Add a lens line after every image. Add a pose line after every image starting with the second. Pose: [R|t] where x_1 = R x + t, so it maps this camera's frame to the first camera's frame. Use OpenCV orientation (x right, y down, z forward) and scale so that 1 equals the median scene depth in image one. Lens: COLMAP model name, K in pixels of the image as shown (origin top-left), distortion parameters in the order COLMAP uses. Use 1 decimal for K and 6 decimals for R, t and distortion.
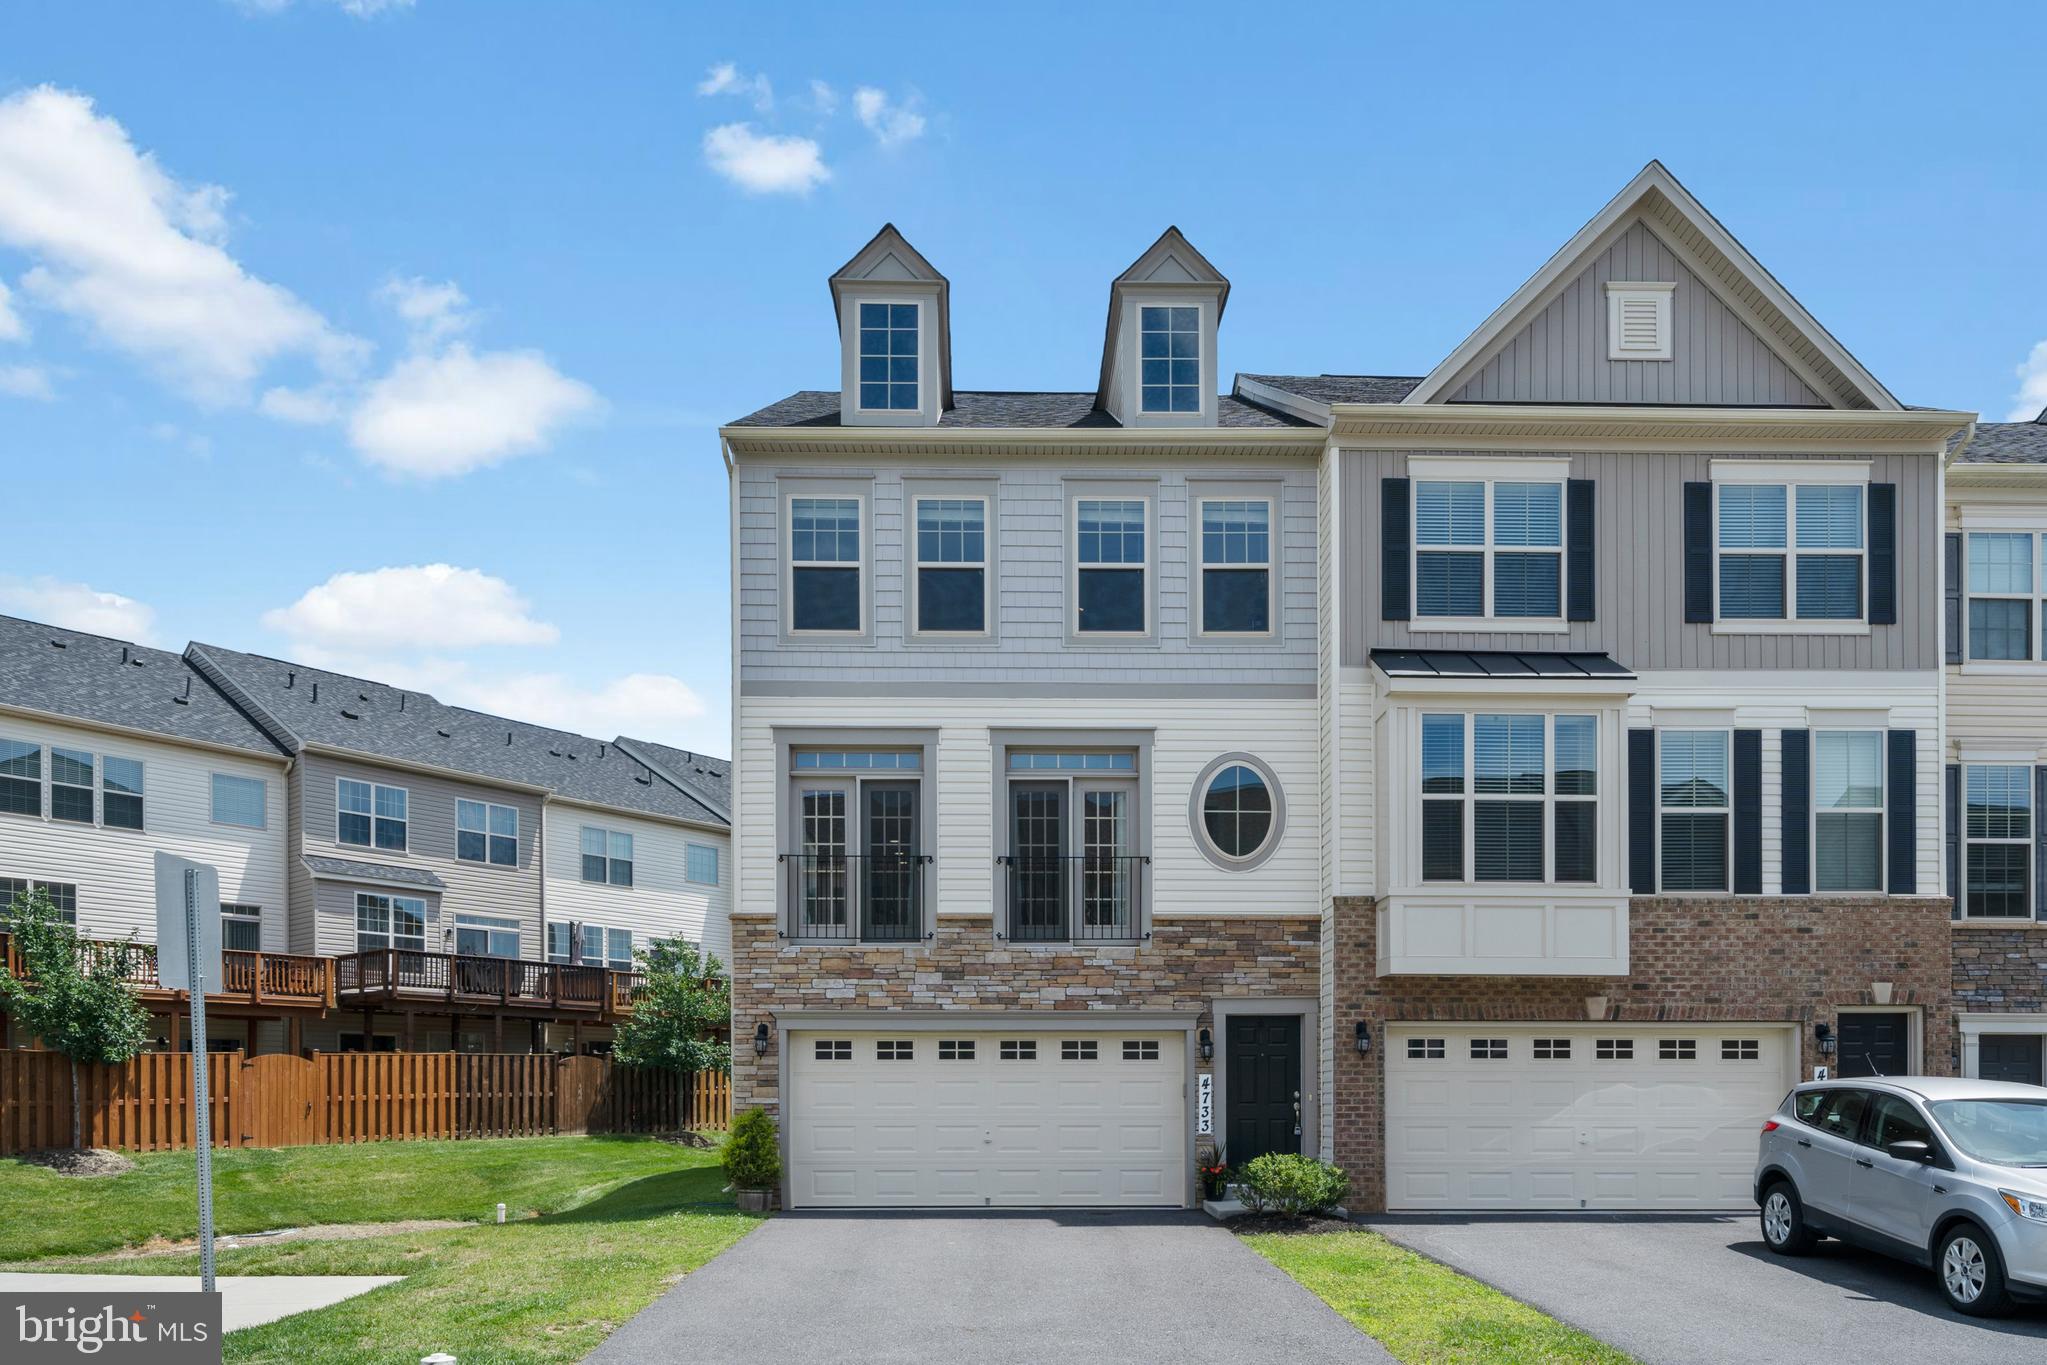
lens RADIAL K [[1252.3, 0, 1023.5], [0, 1252.3, 702.7], [0, 0, 1]] dist [0.004490, 0.000877]
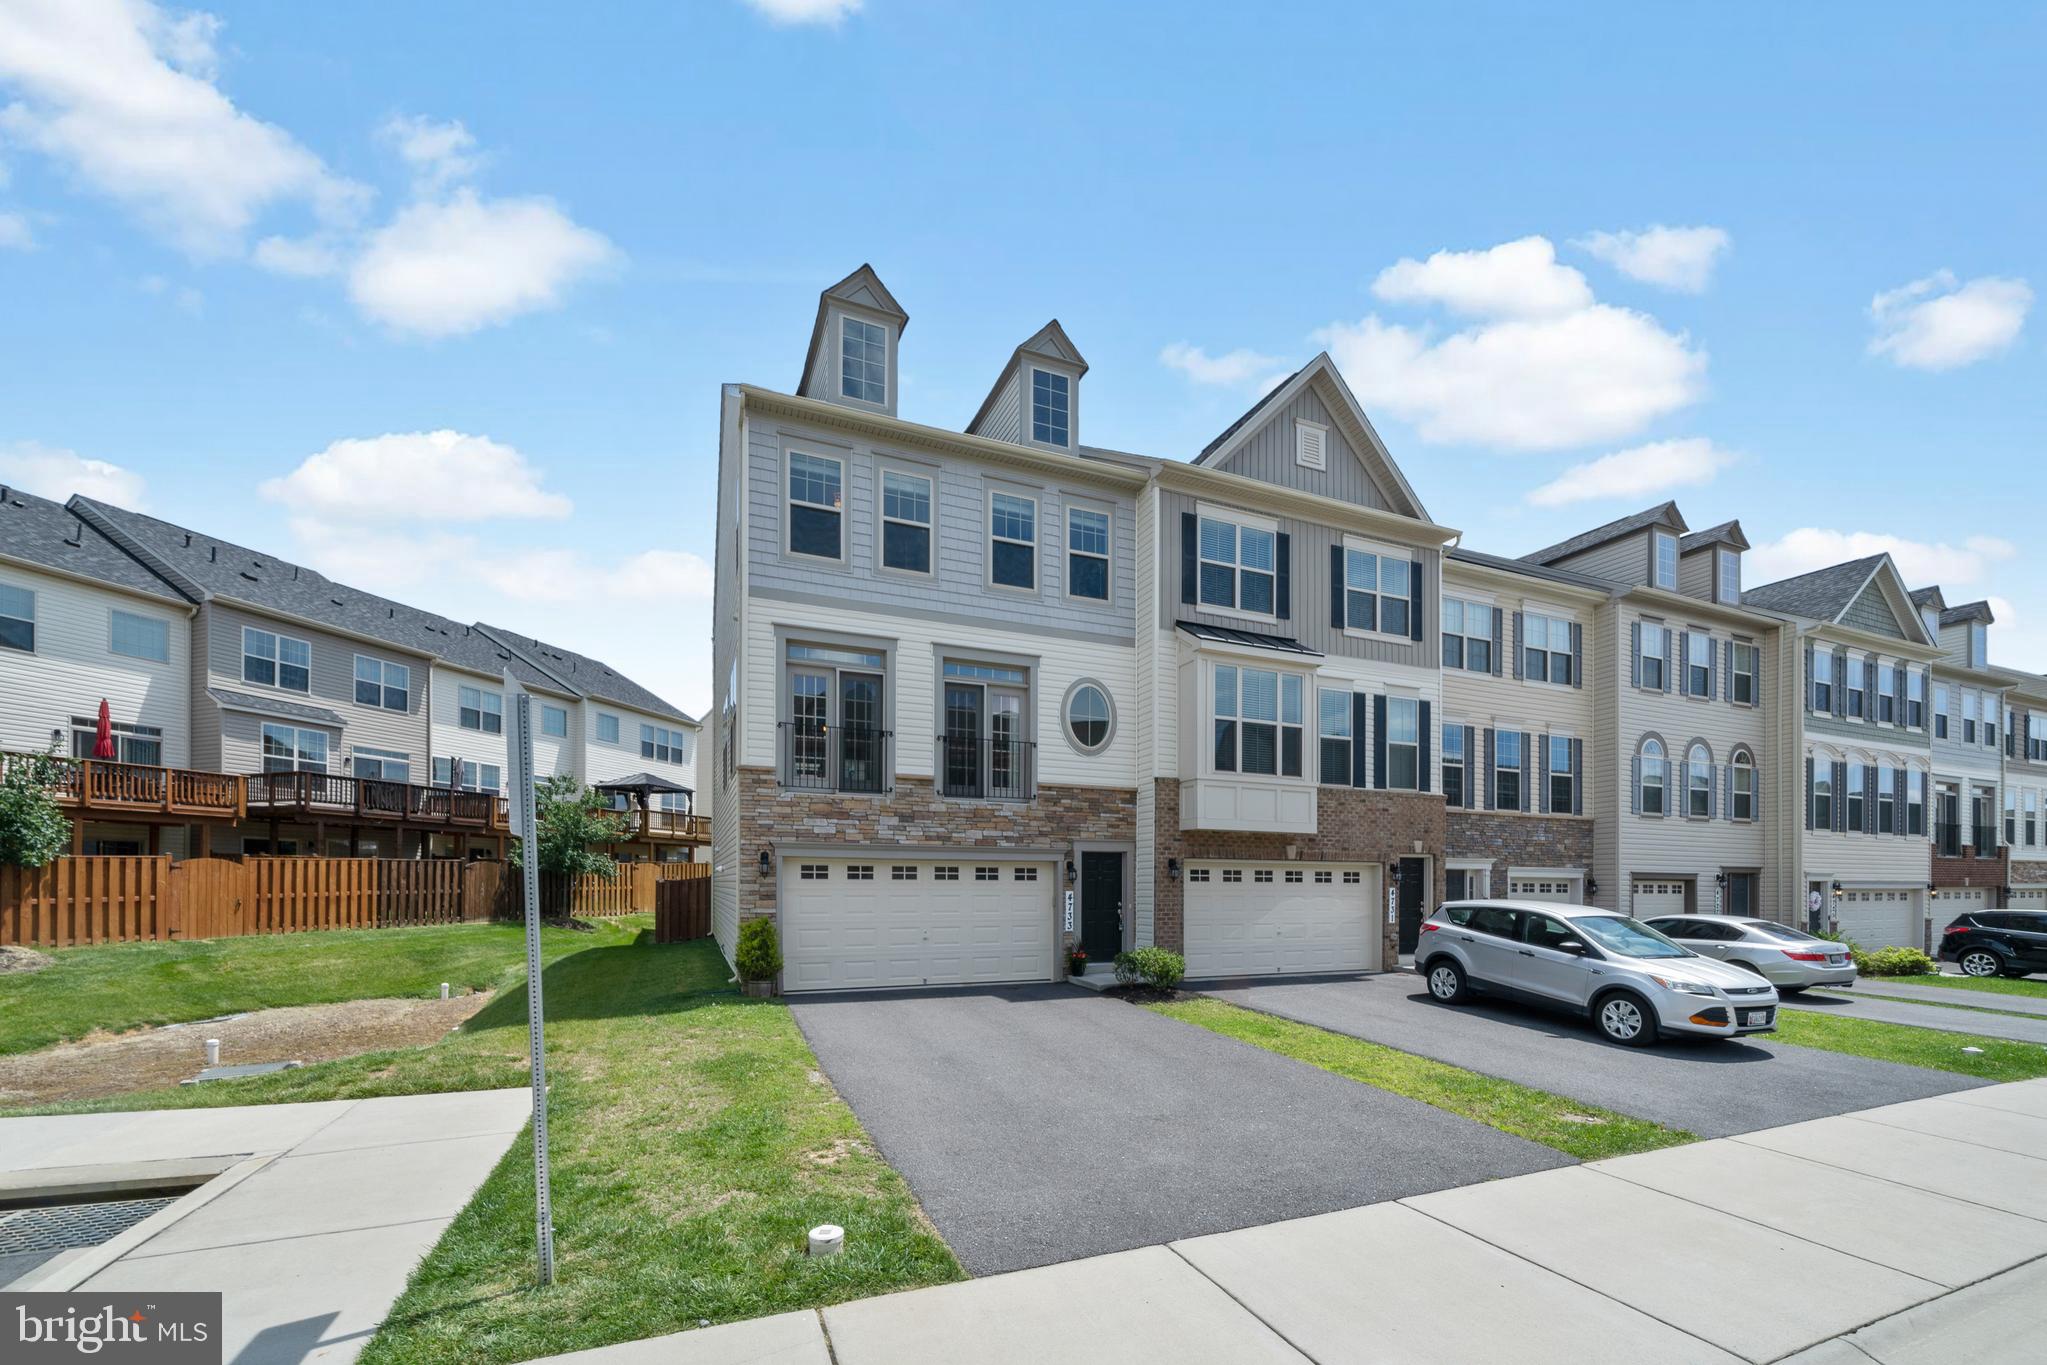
lens RADIAL K [[765.7, 0, 1023.5], [0, 765.7, 682.5], [0, 0, 1]] dist [-0.000635, -0.000441]
pose [[0.939728, 0.094018, 0.328744, -0.197104], [-0.108962, 0.993671, 0.027290, 0.027974], [-0.324098, -0.061465, 0.944025, 0.153164]]
